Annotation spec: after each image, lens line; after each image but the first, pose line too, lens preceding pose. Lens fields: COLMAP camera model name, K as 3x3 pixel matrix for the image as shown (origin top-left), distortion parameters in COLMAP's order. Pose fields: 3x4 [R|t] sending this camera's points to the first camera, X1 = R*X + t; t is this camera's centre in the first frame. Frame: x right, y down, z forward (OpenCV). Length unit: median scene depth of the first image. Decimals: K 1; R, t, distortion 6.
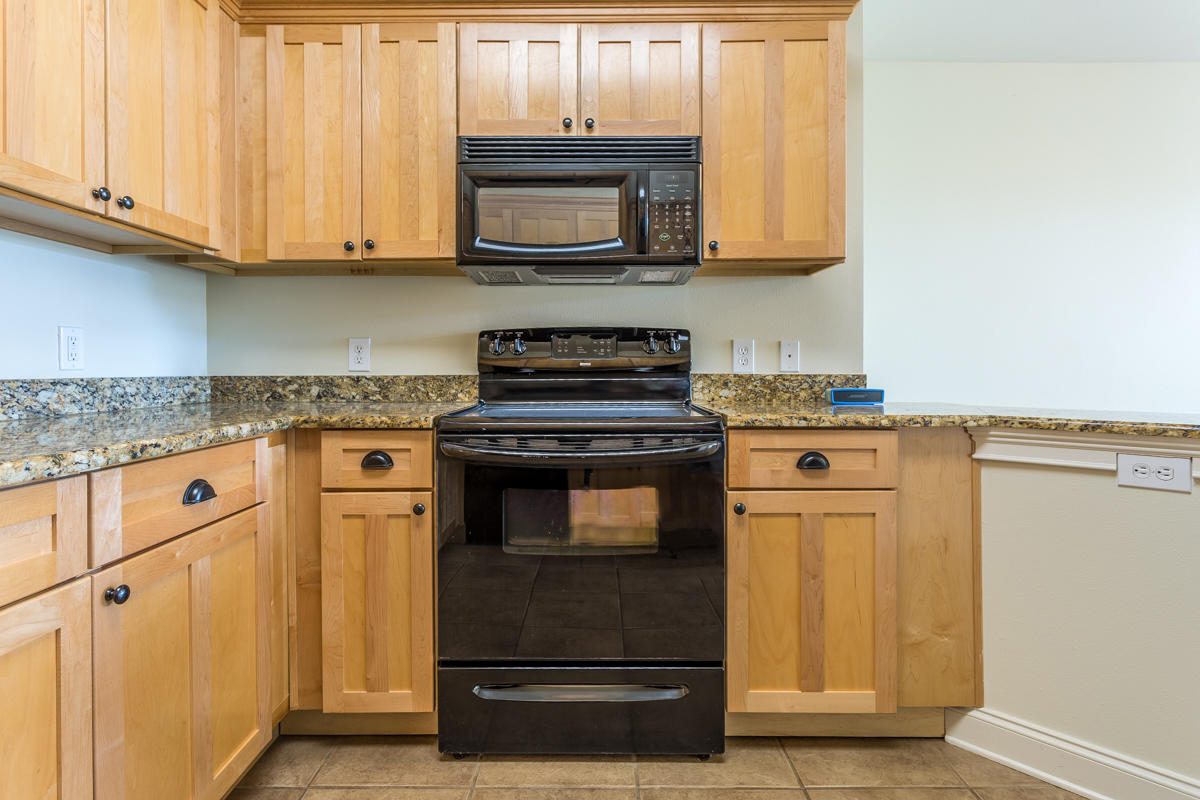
lens RADIAL K [[578.2, 0, 598.4], [0, 578.2, 372.3], [0, 0, 1]] dist [-0.005273, 0.003708]
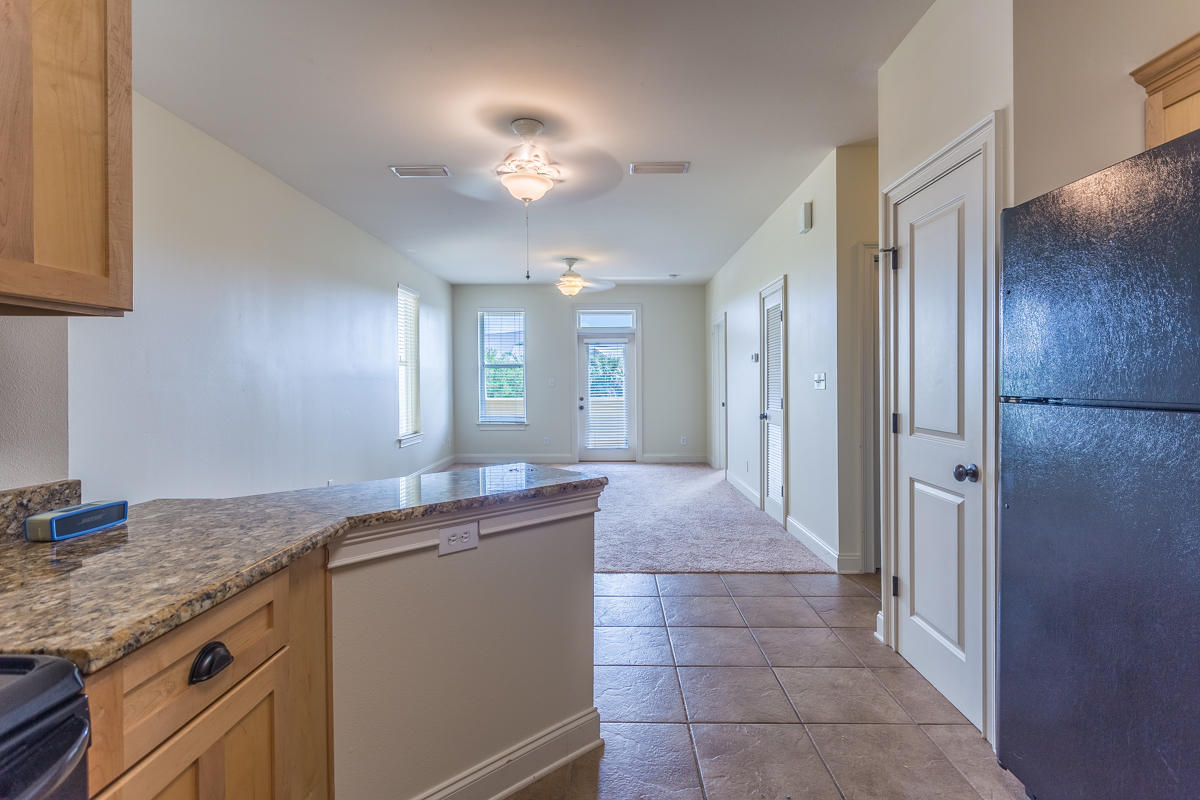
lens RADIAL K [[578.2, 0, 607.7], [0, 578.2, 381.2], [0, 0, 1]] dist [-0.005273, 0.003708]
pose [[0.010157, -0.000096, 0.999948, -0.199534], [0.010861, 0.999941, -0.000014, -0.114873], [-0.999889, 0.010860, 0.010157, 0.472439]]
